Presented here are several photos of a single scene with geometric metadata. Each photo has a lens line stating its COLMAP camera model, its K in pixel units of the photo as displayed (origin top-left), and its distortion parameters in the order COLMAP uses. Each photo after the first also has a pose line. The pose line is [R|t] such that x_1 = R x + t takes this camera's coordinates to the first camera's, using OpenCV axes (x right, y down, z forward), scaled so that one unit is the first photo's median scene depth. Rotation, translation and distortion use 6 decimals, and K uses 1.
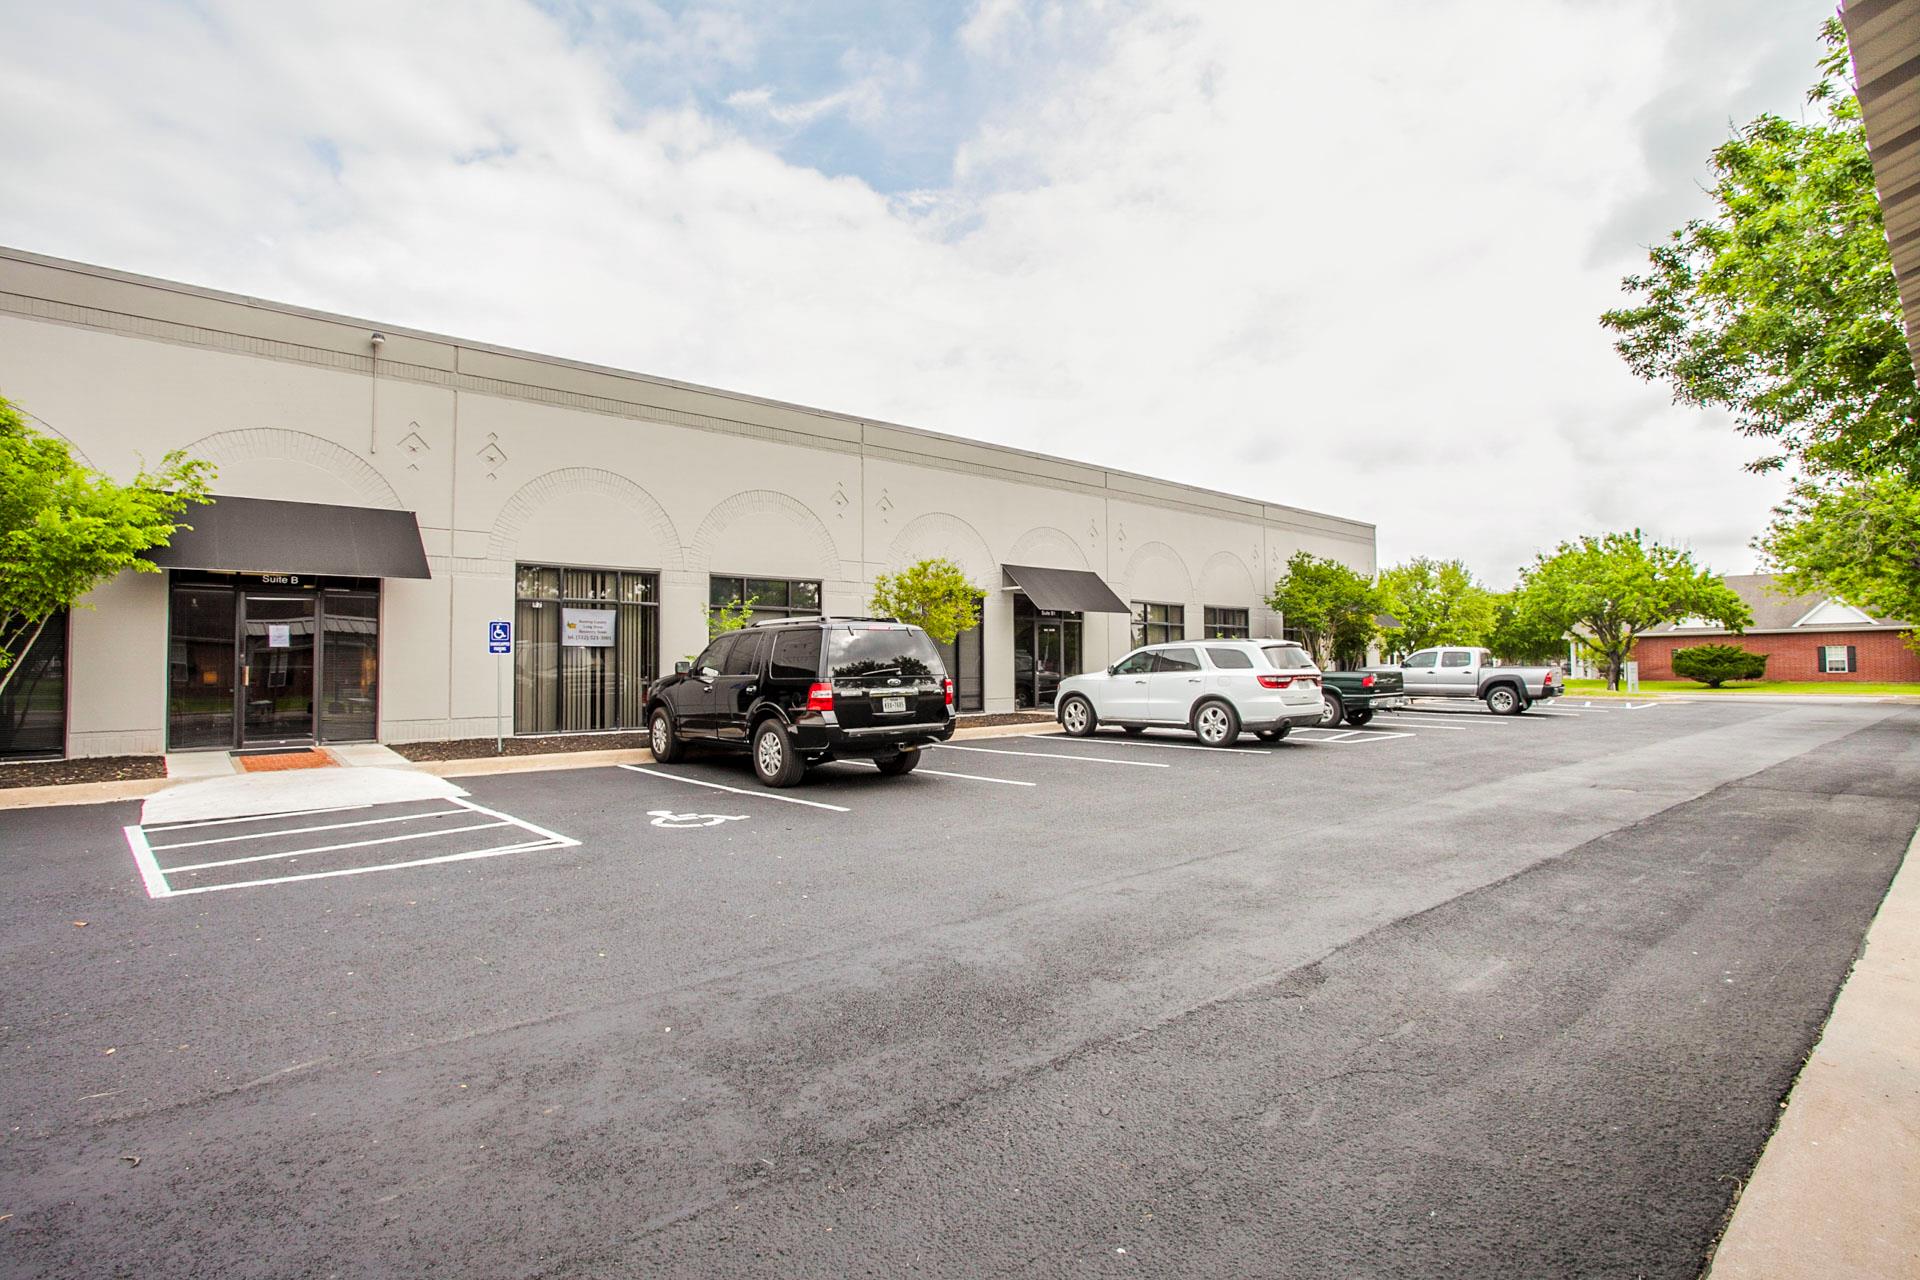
lens RADIAL K [[912.9, 0, 954.6], [0, 912.9, 641.7], [0, 0, 1]] dist [-0.014787, -0.000306]
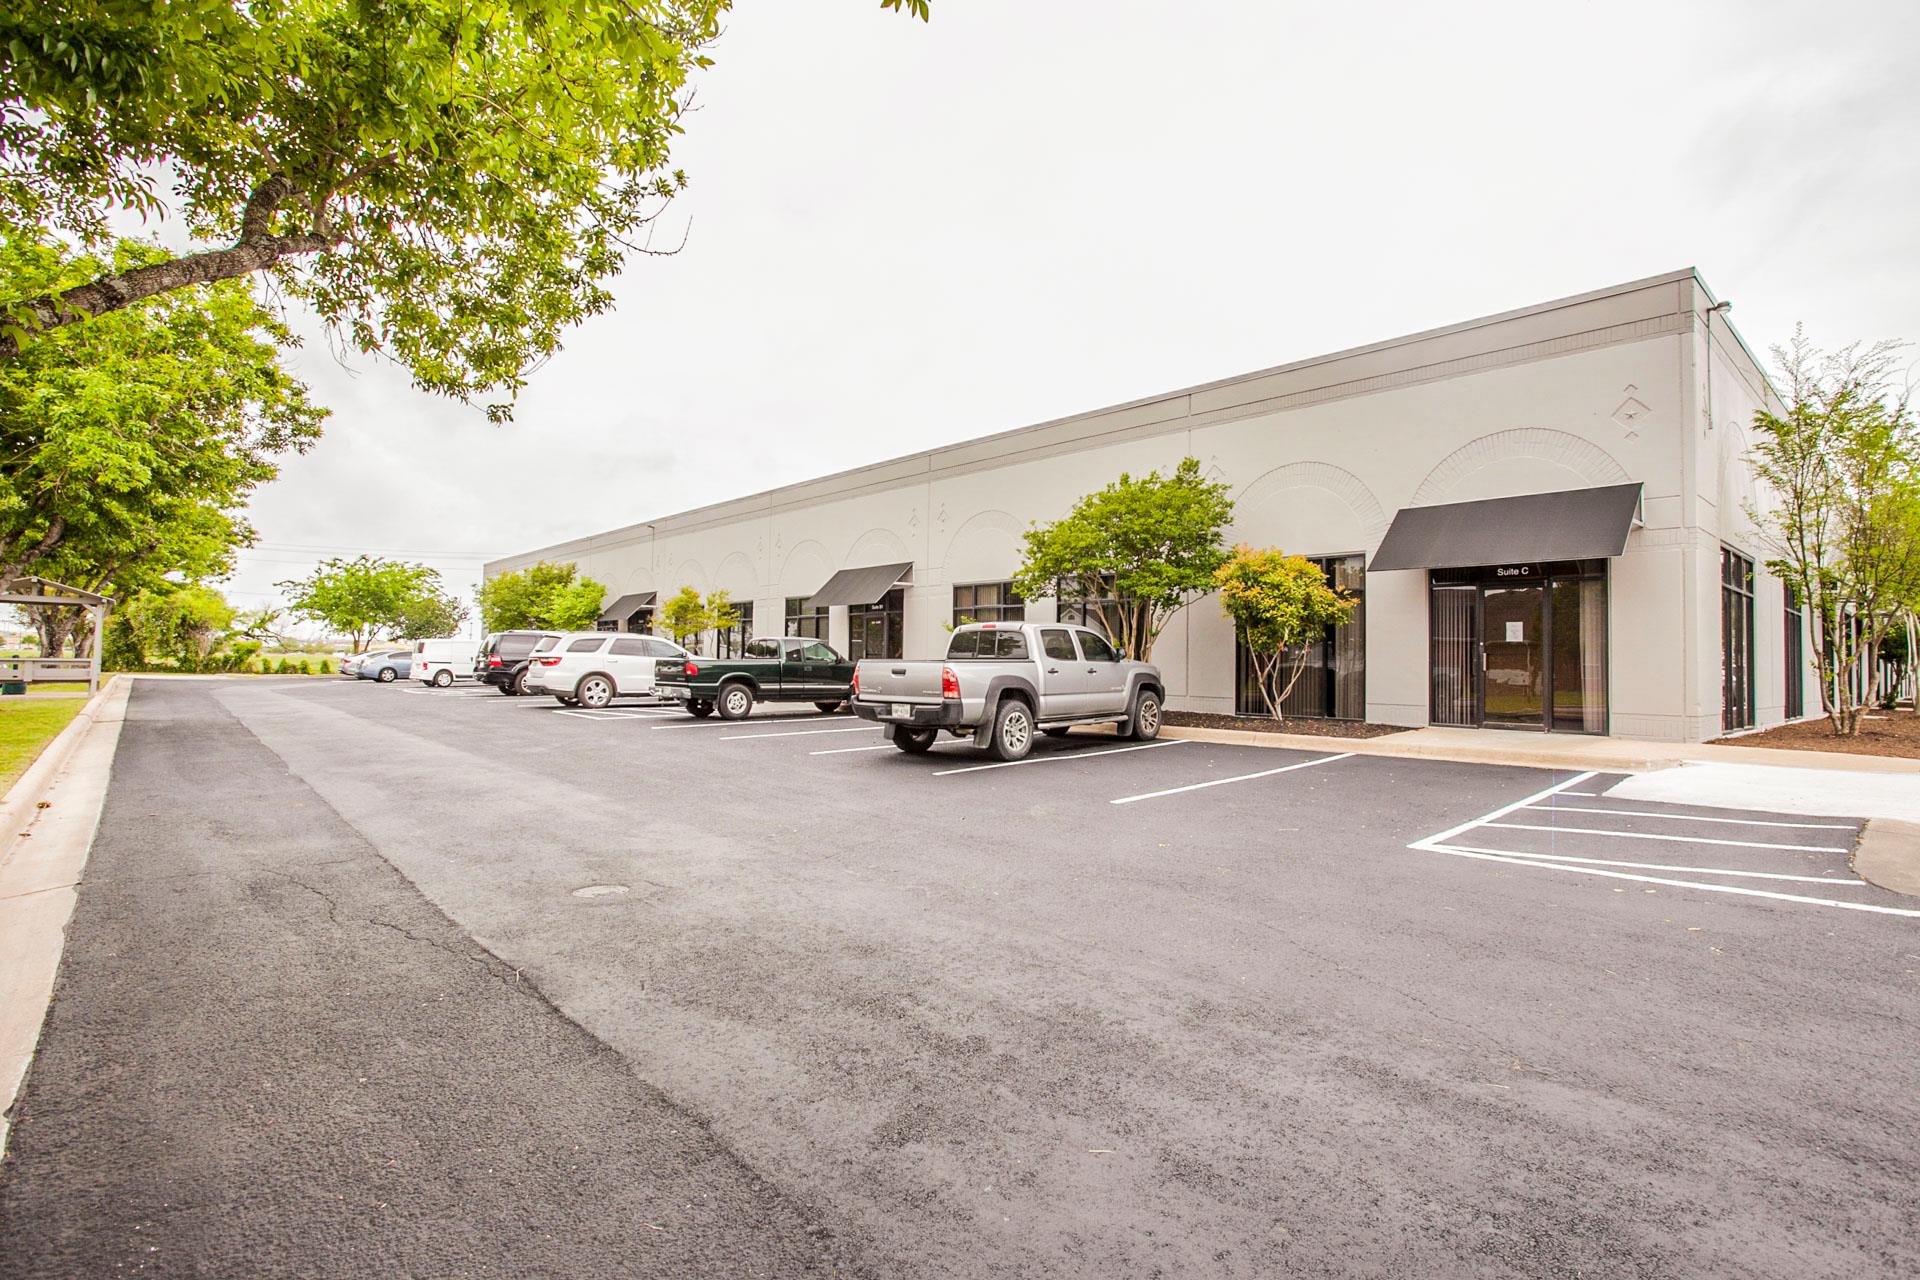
lens RADIAL K [[912.9, 0, 954.7], [0, 912.9, 641.3], [0, 0, 1]] dist [-0.014787, -0.000306]
pose [[0.034046, -0.002332, -0.999418, 1.099214], [0.023811, 0.999715, -0.001521, 0.014821], [0.999137, -0.023745, 0.034092, 0.952862]]
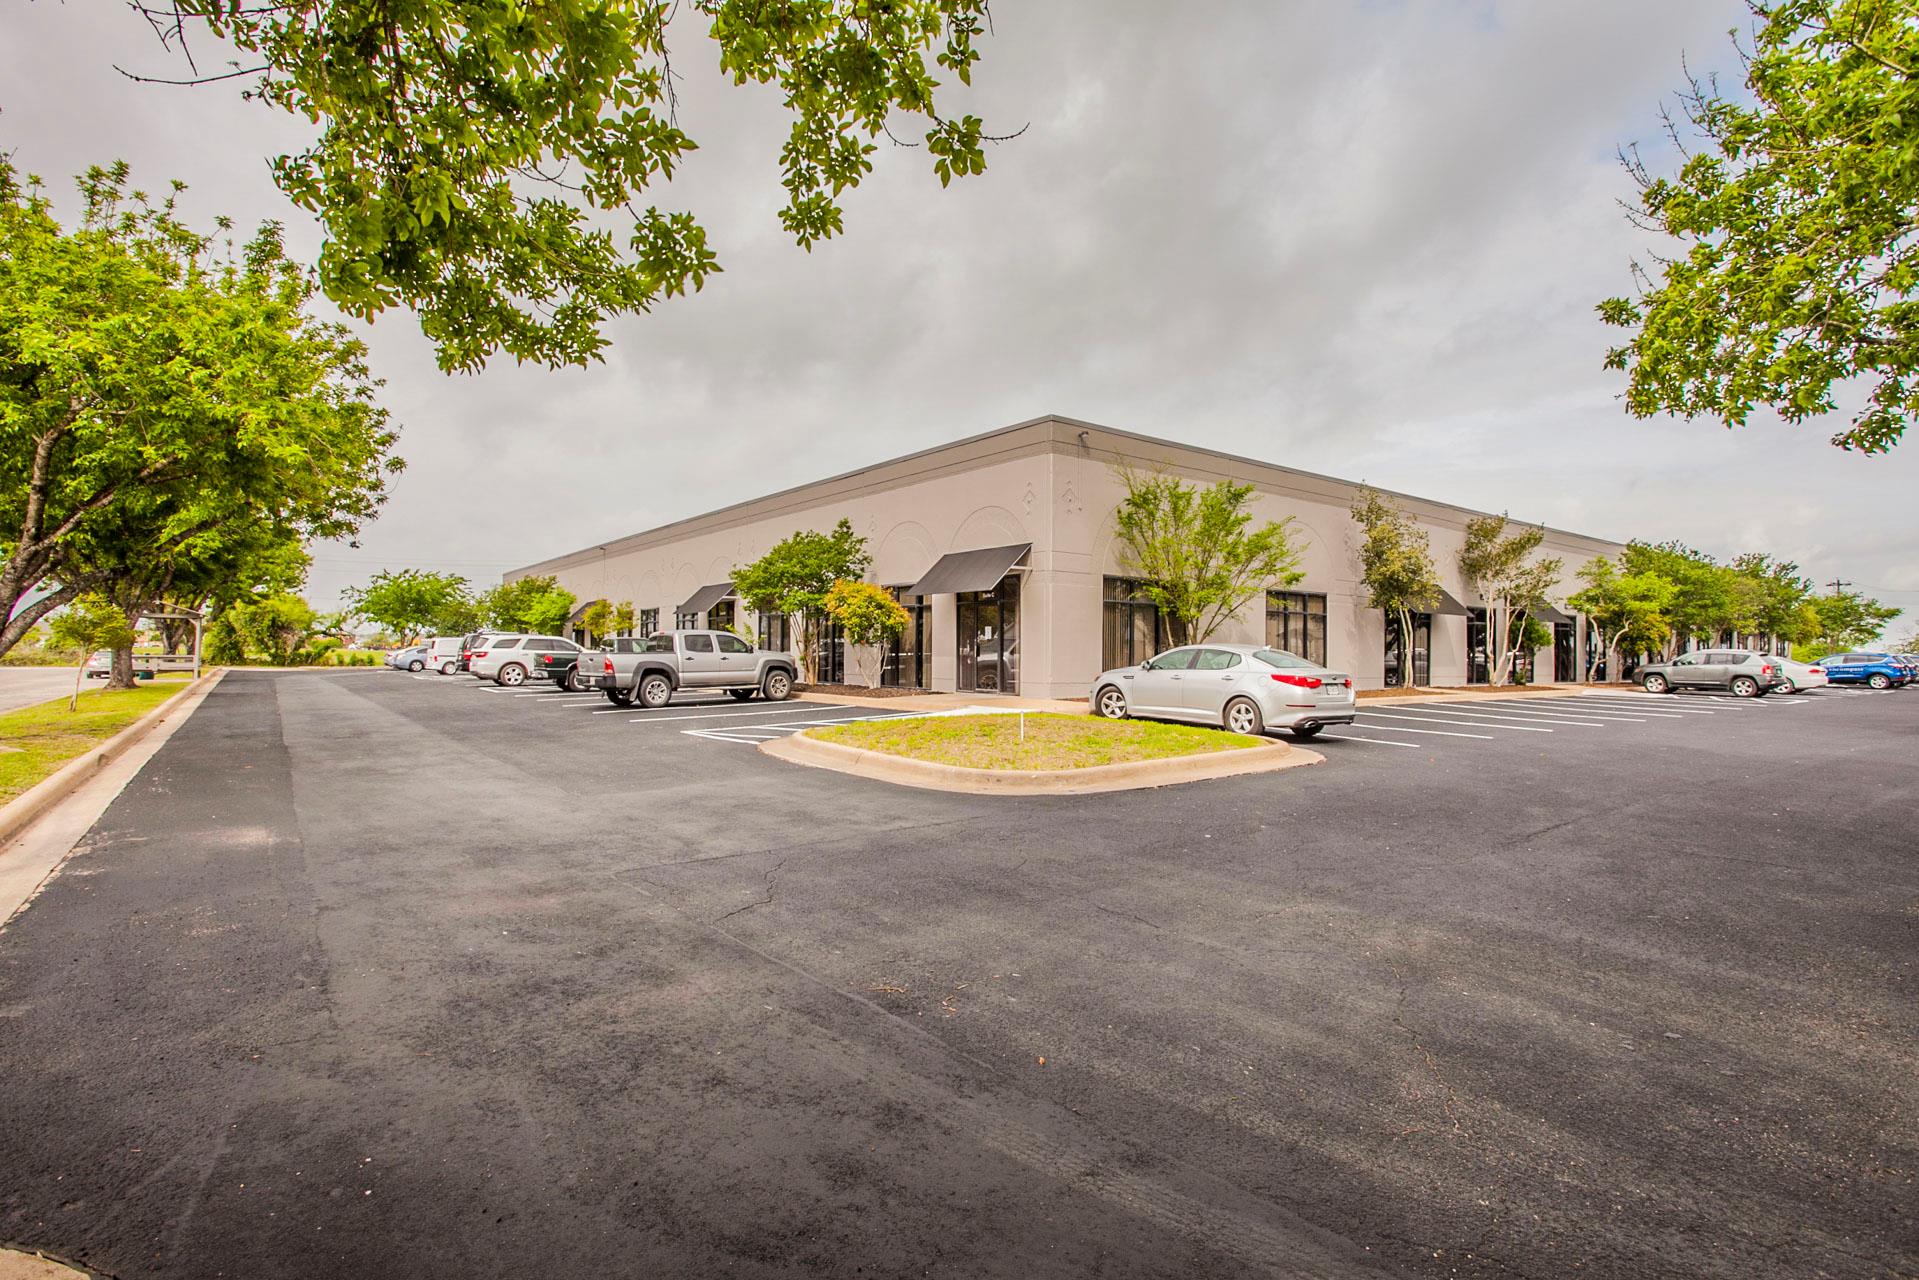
lens RADIAL K [[993.7, 0, 956.1], [0, 993.7, 641.7], [0, 0, 1]] dist [-0.000543, 0.000085]
pose [[-0.087339, 0.007955, -0.996147, 1.531139], [0.030843, 0.999510, 0.005278, 0.018490], [0.995701, -0.030263, -0.087542, 1.366859]]
